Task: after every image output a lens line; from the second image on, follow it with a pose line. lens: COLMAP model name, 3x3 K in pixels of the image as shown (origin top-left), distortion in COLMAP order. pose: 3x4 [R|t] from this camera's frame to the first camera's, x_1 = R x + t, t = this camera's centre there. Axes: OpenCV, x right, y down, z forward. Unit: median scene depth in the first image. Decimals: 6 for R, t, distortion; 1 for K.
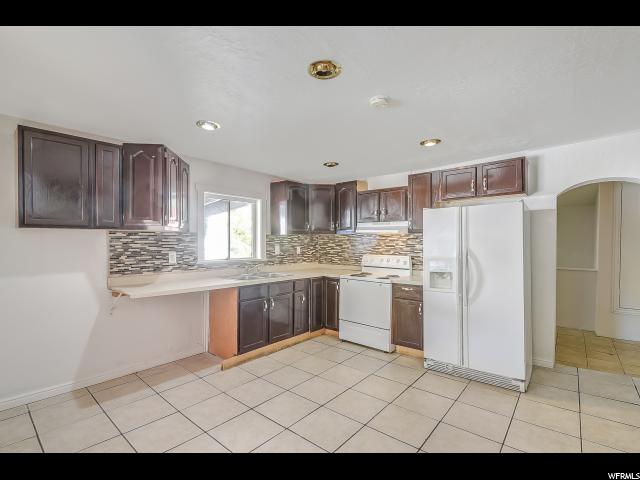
lens RADIAL K [[300.2, 0, 314.8], [0, 300.2, 245.6], [0, 0, 1]] dist [0.000404, 0.000119]
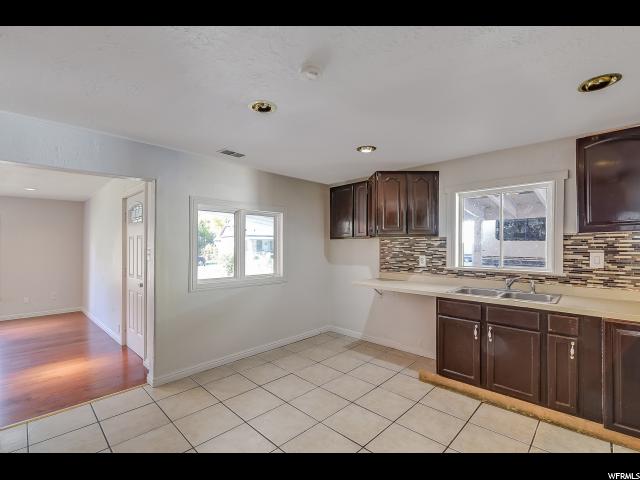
lens RADIAL K [[292.2, 0, 319.0], [0, 292.2, 242.7], [0, 0, 1]] dist [0.016526, 0.000197]
pose [[-0.043700, -0.016944, -0.998901, 0.616261], [-0.011908, 0.999794, -0.016438, -0.004198], [0.998974, 0.011177, -0.043893, 0.672221]]
